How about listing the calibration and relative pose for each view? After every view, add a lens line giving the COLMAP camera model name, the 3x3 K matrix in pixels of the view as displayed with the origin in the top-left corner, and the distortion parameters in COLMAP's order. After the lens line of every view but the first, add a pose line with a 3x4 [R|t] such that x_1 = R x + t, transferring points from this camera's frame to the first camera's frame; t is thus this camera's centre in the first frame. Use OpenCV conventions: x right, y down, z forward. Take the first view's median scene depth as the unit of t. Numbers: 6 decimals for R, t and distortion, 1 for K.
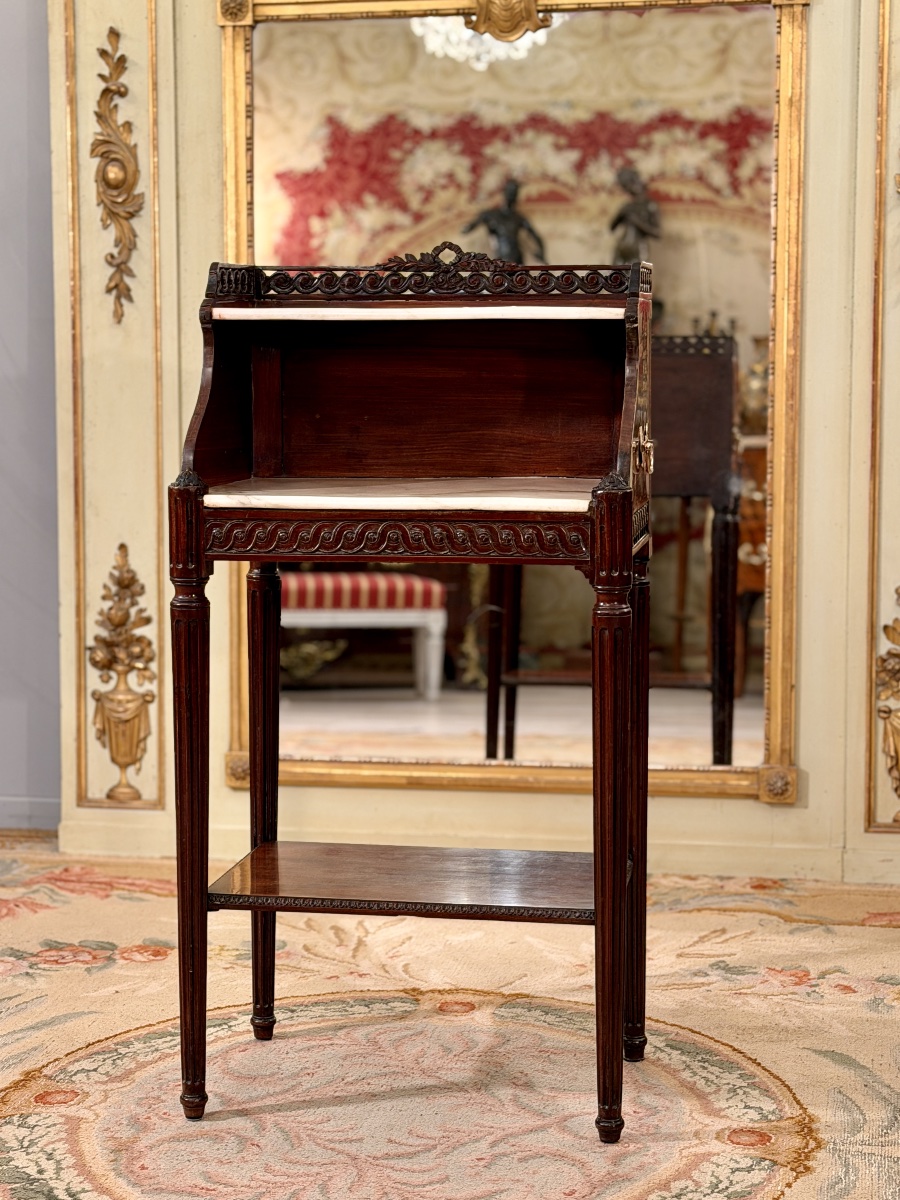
lens RADIAL K [[2266.3, 0, 440.7], [0, 2266.3, 613.7], [0, 0, 1]] dist [0.136351, 0.000000]
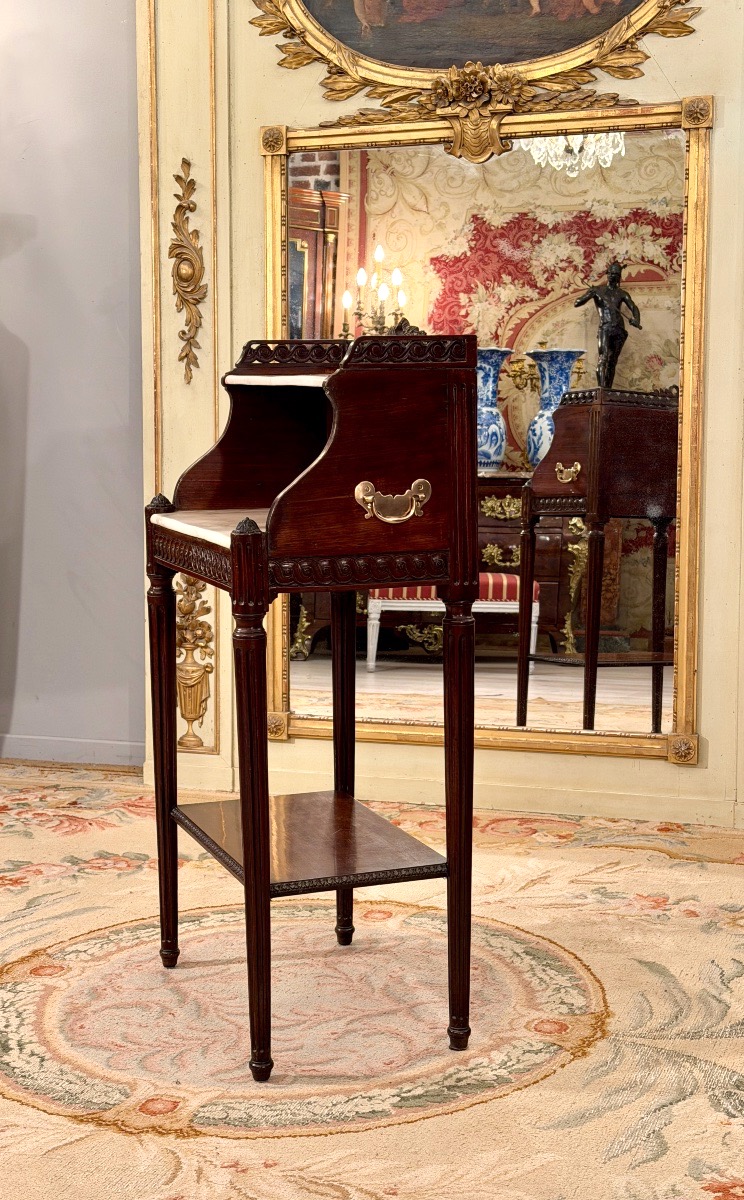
lens RADIAL K [[1770.4, 0, 381.1], [0, 1770.4, 606.1], [0, 0, 1]] dist [0.141703, 0.000000]
pose [[0.988436, 0.015807, -0.150814, 0.151460], [-0.015239, 0.999872, 0.004923, -0.007124], [0.150872, -0.002568, 0.988550, 0.002391]]
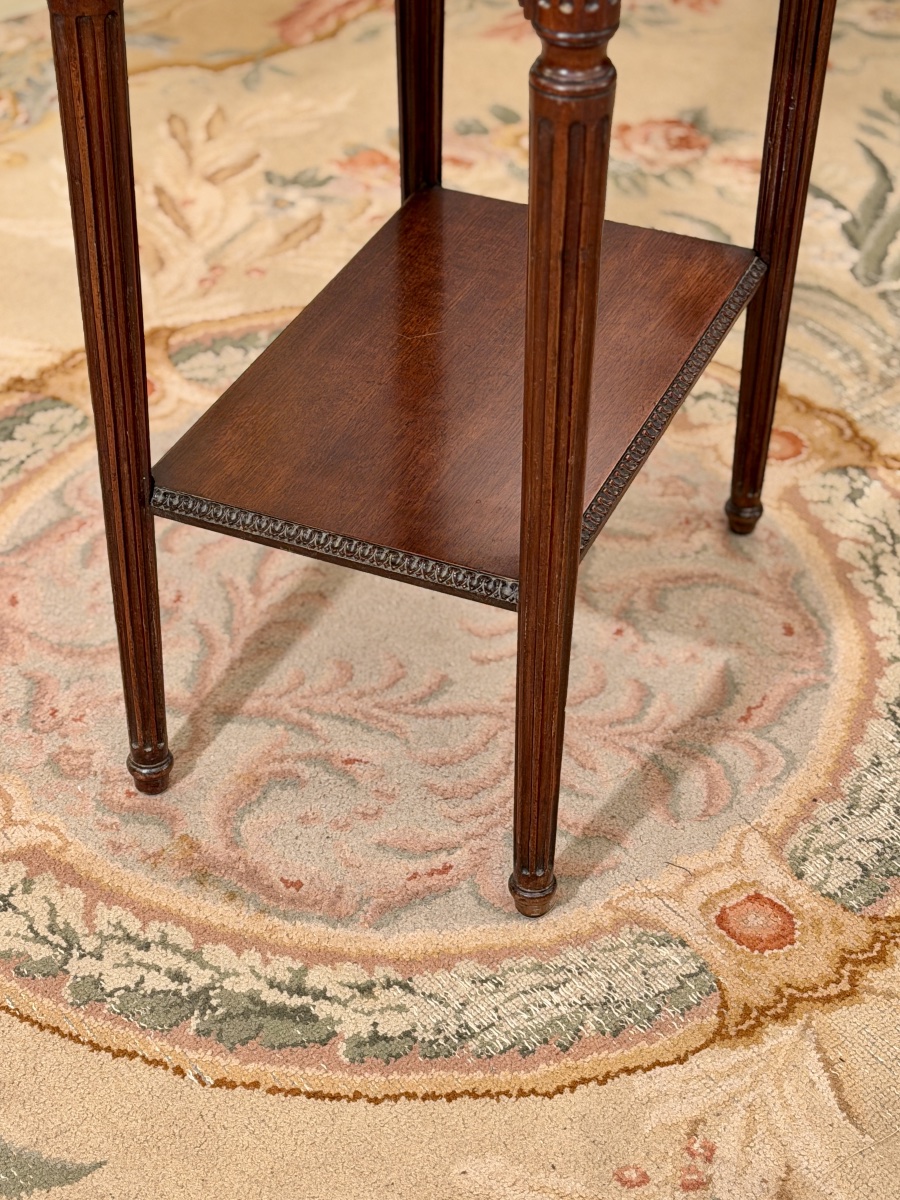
lens RADIAL K [[2266.3, 0, 442.6], [0, 2266.3, 657.8], [0, 0, 1]] dist [0.136351, 0.000000]
pose [[0.673666, -0.454256, 0.582946, -0.342118], [0.087201, 0.832140, 0.547667, -0.115170], [-0.733873, -0.318111, 0.600196, 0.482485]]
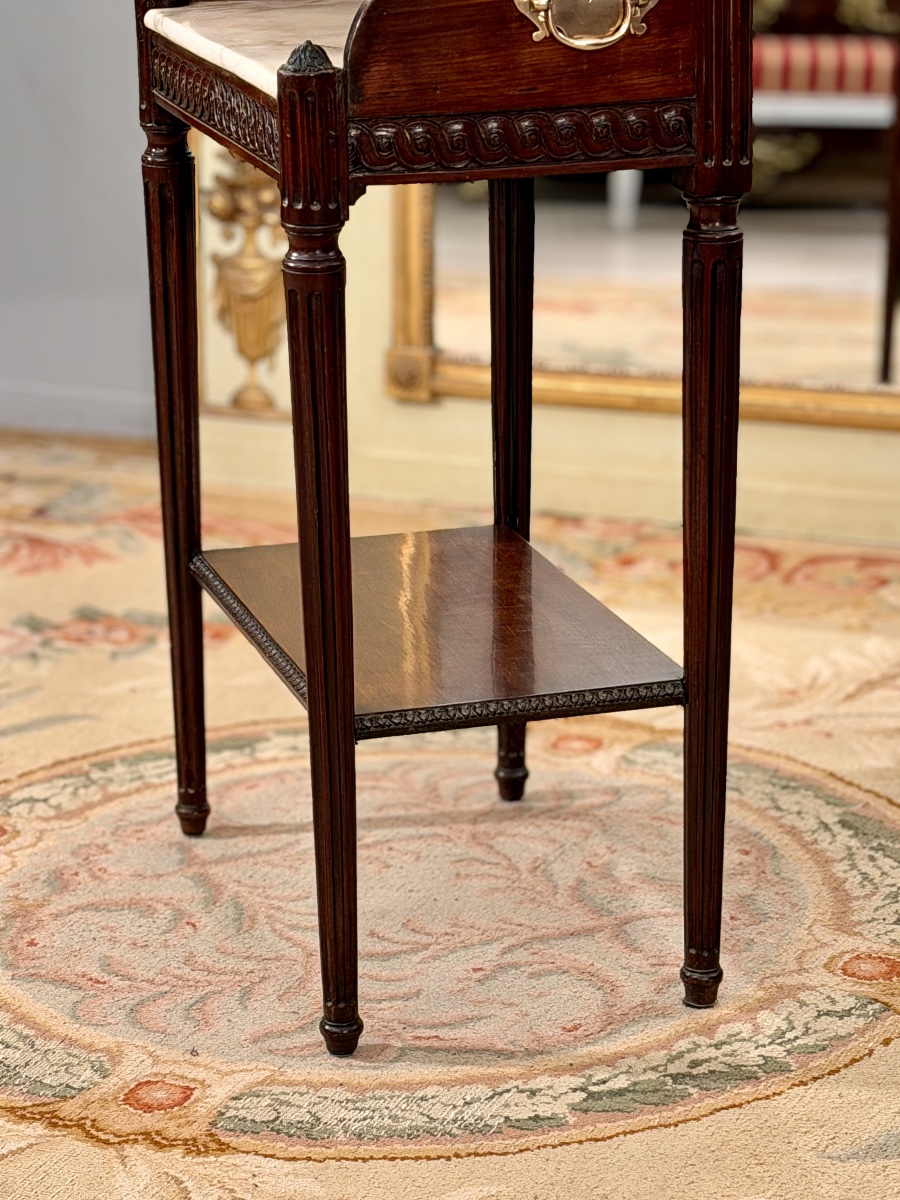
lens RADIAL K [[3335.1, 0, 413.9], [0, 3335.1, 601.4], [0, 0, 1]] dist [0.144322, 0.000000]
pose [[0.973640, 0.055943, -0.221123, 0.176359], [-0.019164, 0.986092, 0.165091, -0.038888], [0.227283, -0.156502, 0.961171, 0.000029]]
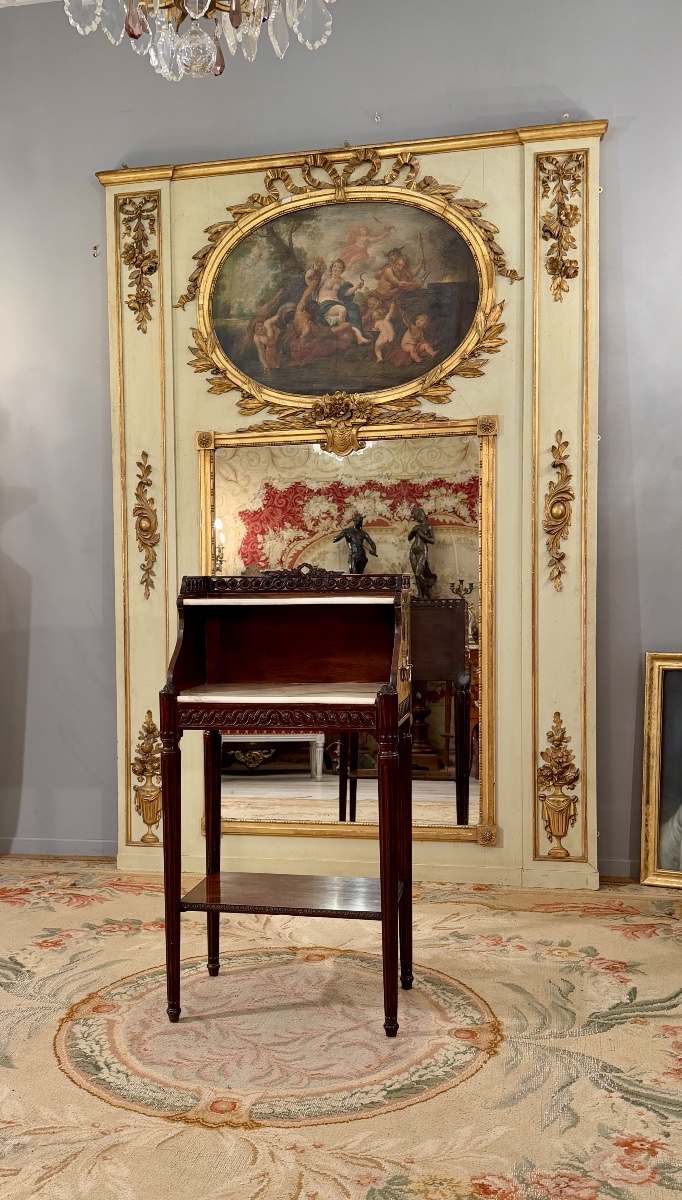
lens RADIAL K [[1147.9, 0, 288.6], [0, 1147.9, 675.9], [0, 0, 1]] dist [0.118872, 0.000000]
pose [[0.999215, -0.007417, -0.038920, 0.023023], [0.005724, 0.999040, -0.043434, -0.020673], [0.039205, 0.043177, 0.998298, 0.017403]]
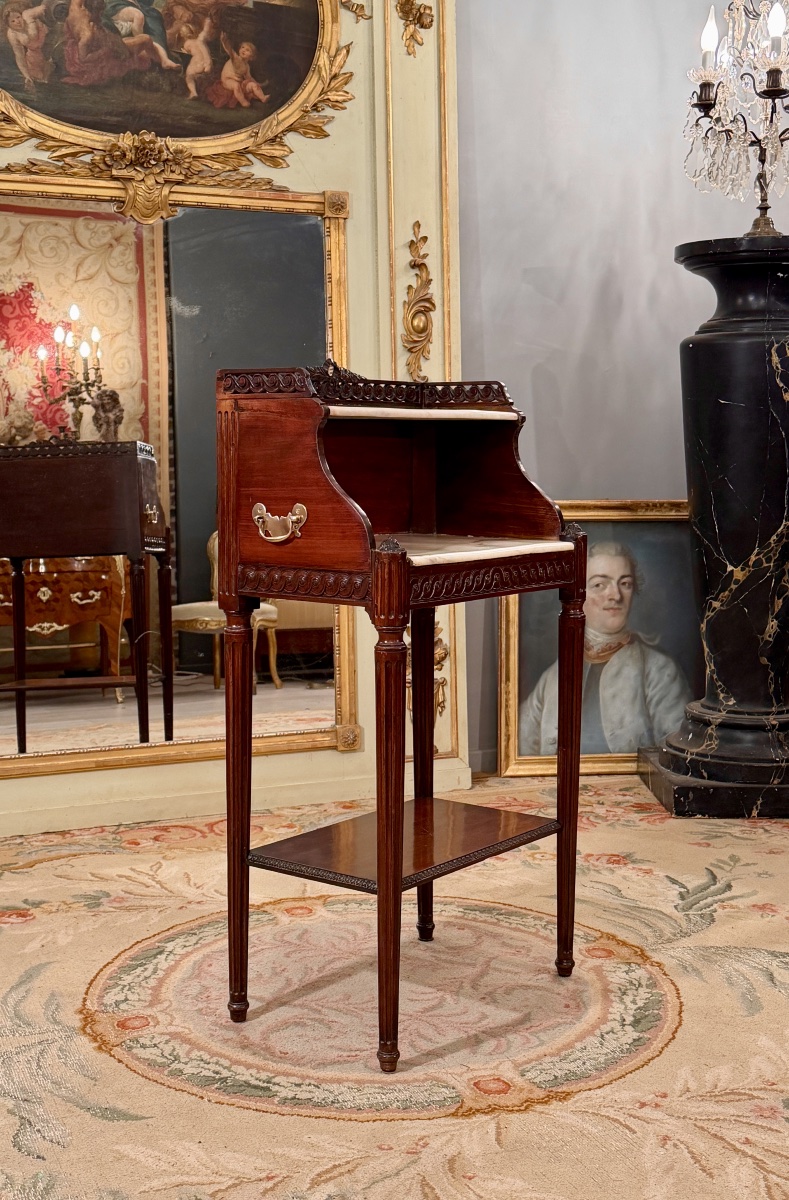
lens RADIAL K [[1539.2, 0, 393.1], [0, 1539.2, 609.8], [0, 0, 1]] dist [0.106097, 0.000000]
pose [[0.835152, -0.055220, 0.547239, -0.435570], [0.064856, 0.997893, 0.001716, -0.009687], [-0.546181, 0.034059, 0.836974, 0.158044]]
